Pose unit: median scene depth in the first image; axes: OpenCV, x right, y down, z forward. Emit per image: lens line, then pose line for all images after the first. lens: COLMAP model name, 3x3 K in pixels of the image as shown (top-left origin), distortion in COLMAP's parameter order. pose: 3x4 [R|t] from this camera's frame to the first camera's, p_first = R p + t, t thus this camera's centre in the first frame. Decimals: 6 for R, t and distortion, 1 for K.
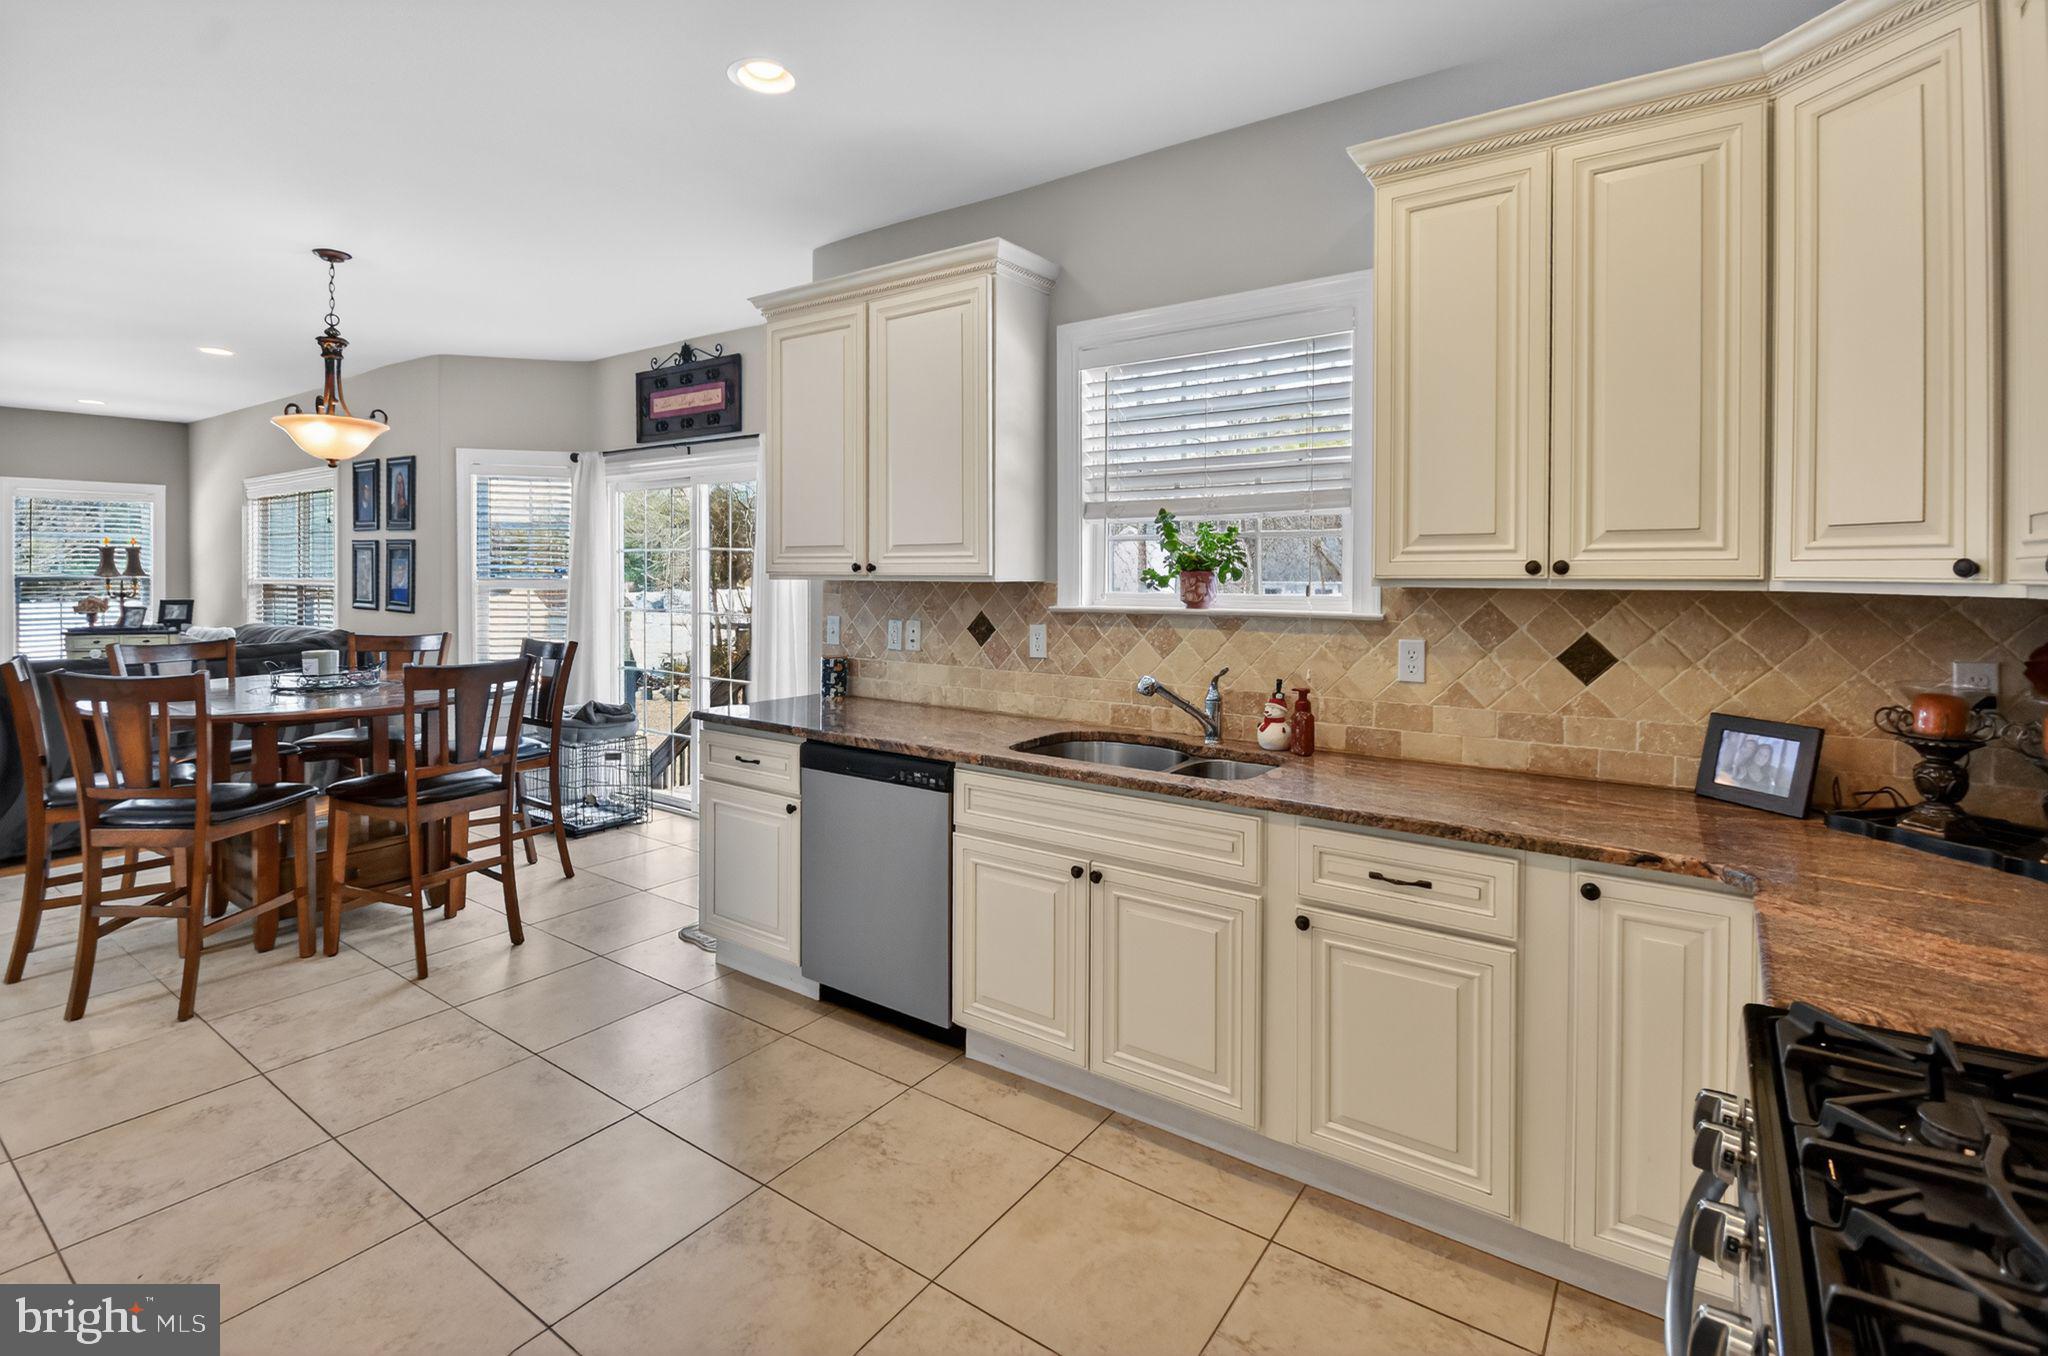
lens RADIAL K [[939.8, 0, 1031.6], [0, 939.8, 596.9], [0, 0, 1]] dist [-0.005266, 0.000043]
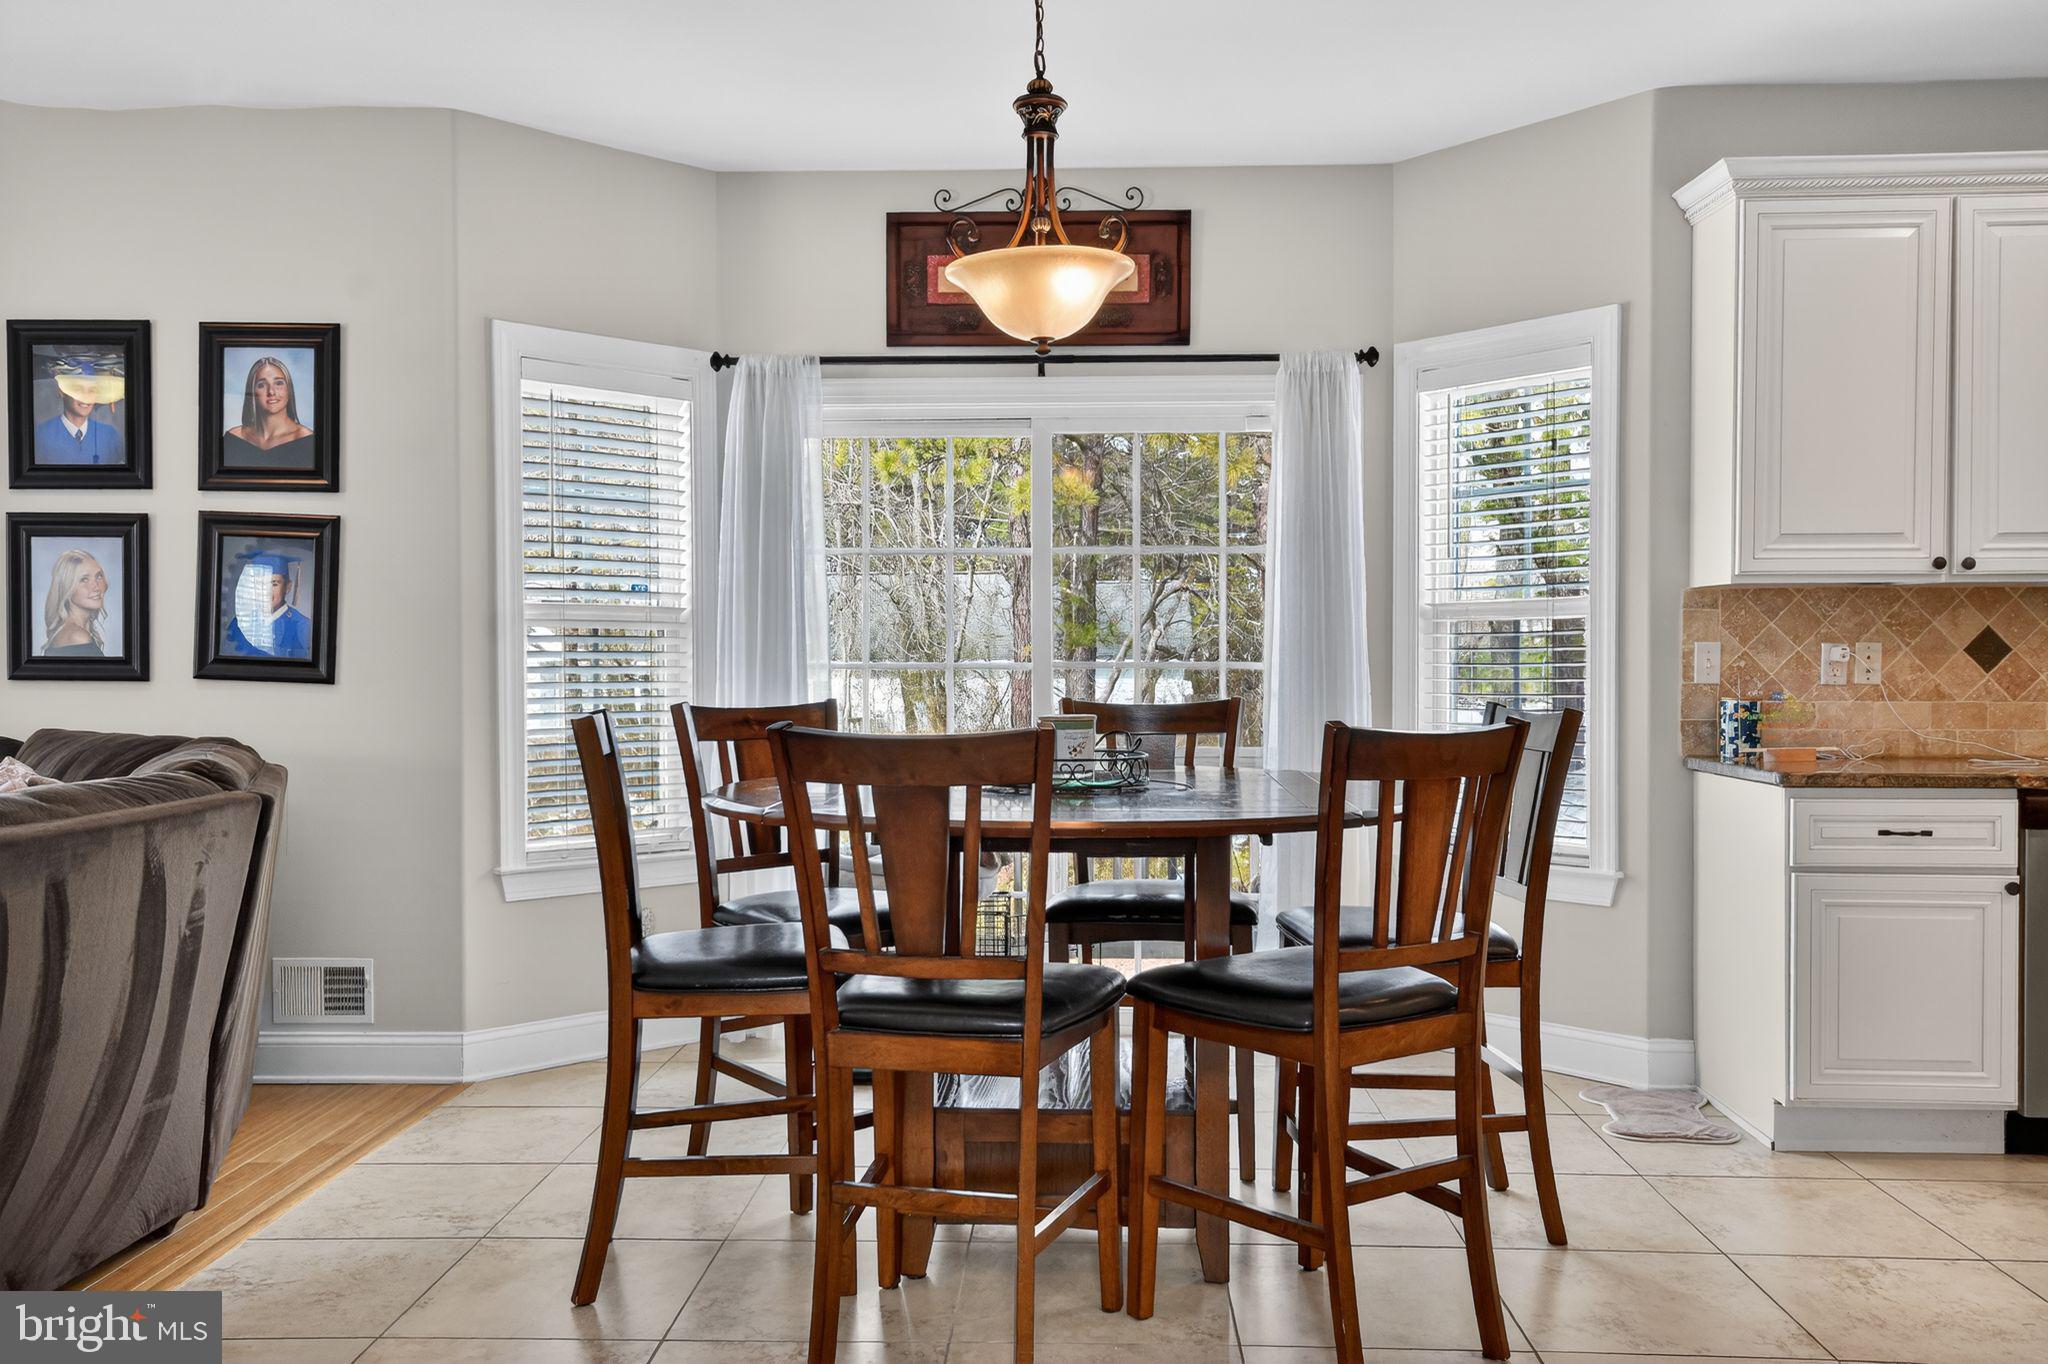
lens RADIAL K [[1683.4, 0, 1046.0], [0, 1683.4, 681.5], [0, 0, 1]] dist [0.025688, 0.014571]
pose [[0.838702, -0.019618, 0.544238, -1.589568], [0.020920, 0.999774, 0.003800, 0.042940], [-0.544189, 0.008198, 0.838923, 0.293422]]
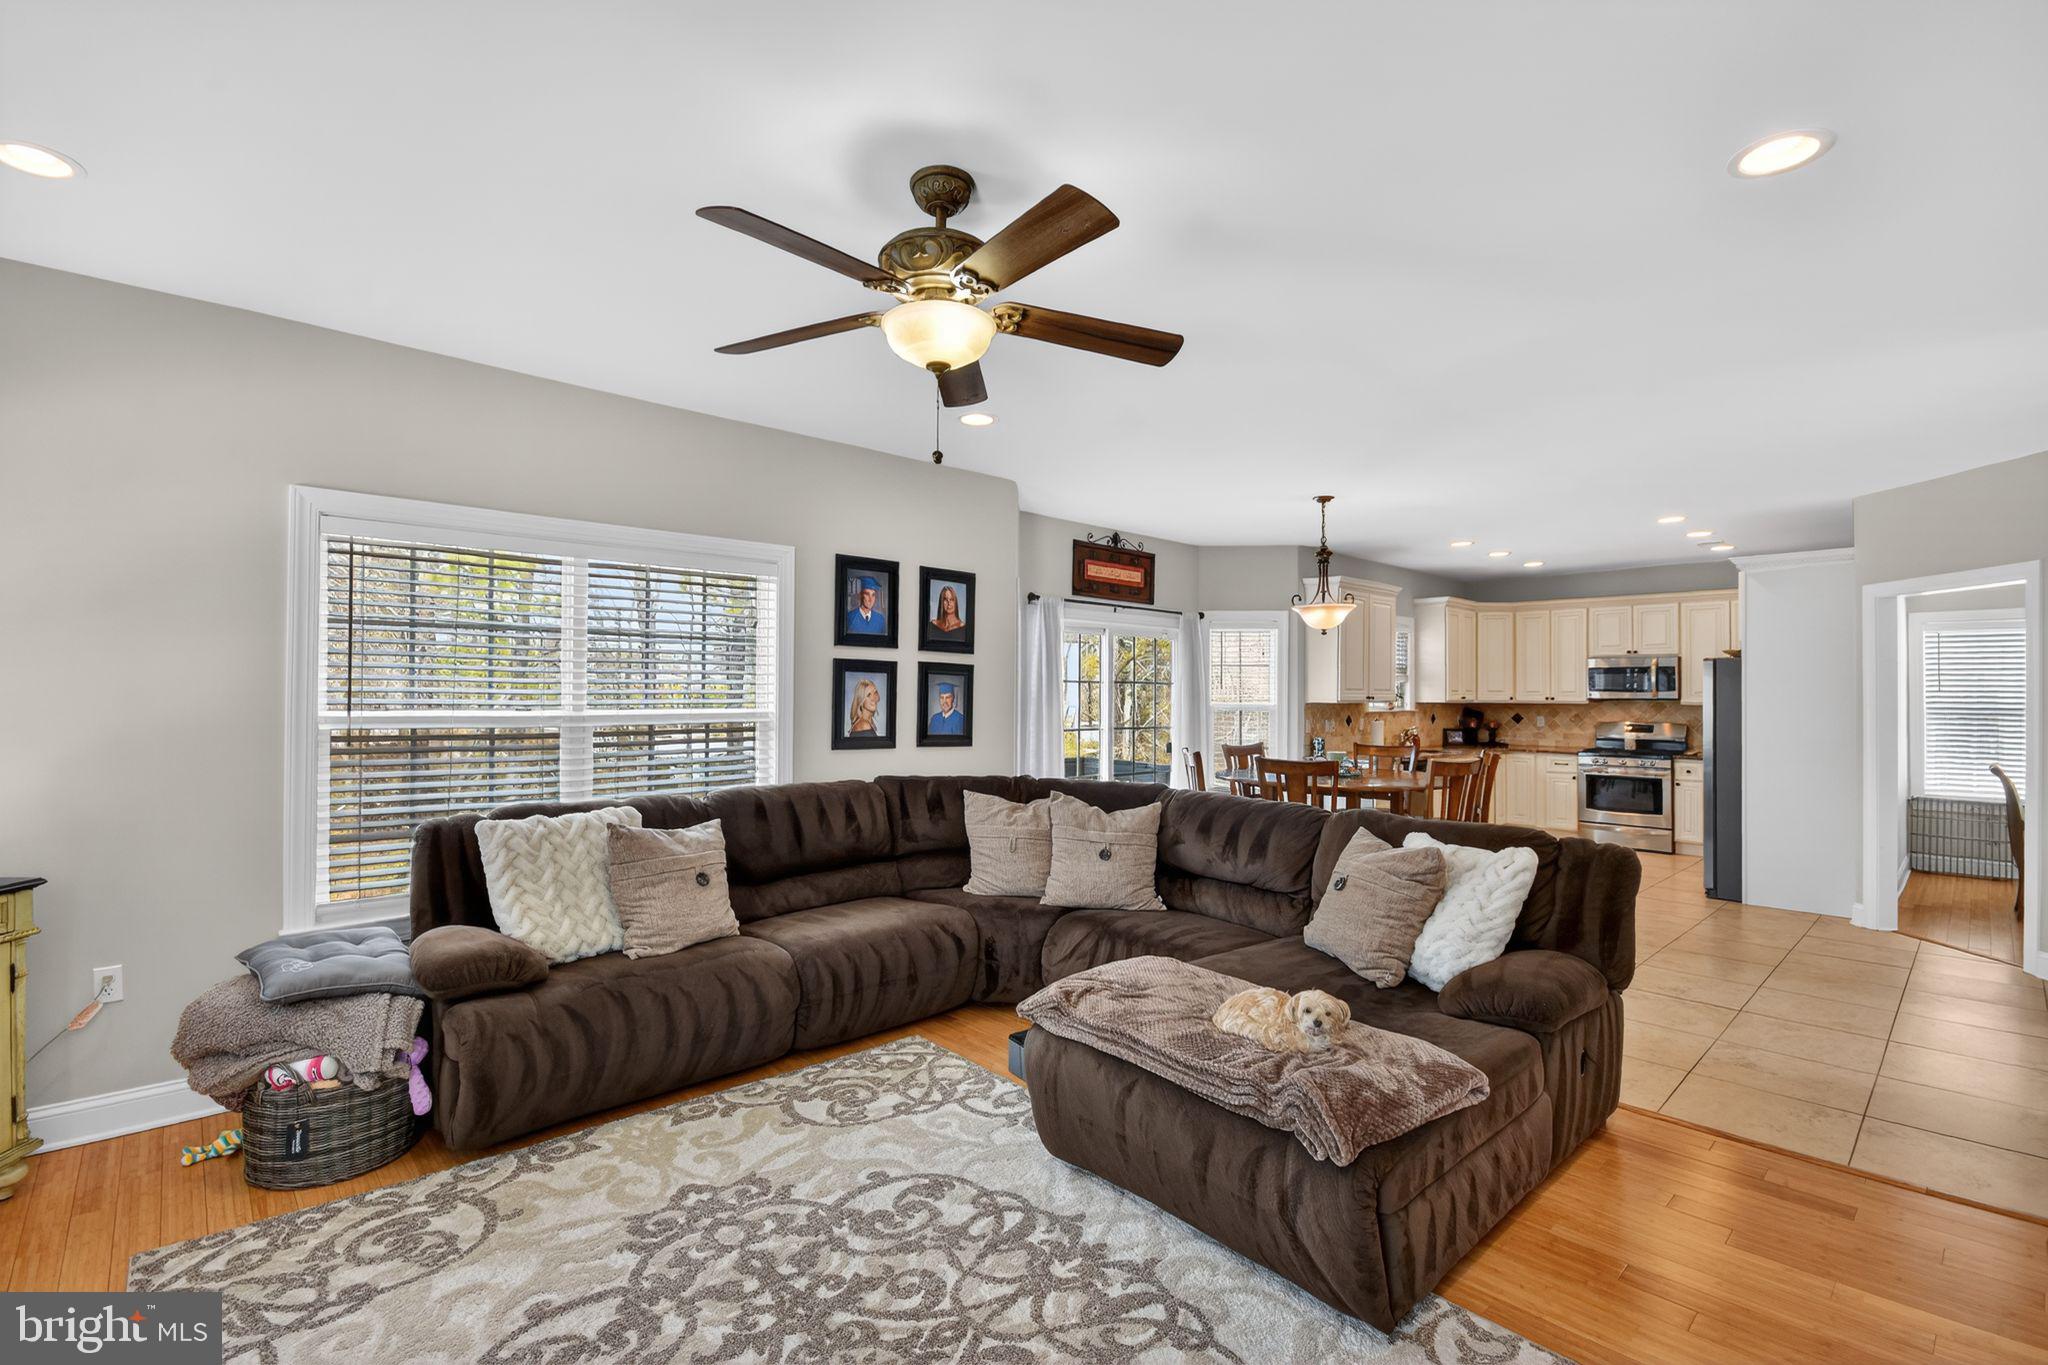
lens RADIAL K [[893.5, 0, 1020.0], [0, 893.5, 683.7], [0, 0, 1]] dist [-0.009871, -0.003444]
pose [[0.217699, 0.007718, 0.975986, -2.929456], [0.017142, 0.999784, -0.011730, -0.060474], [-0.975865, 0.019284, 0.217519, 1.494232]]
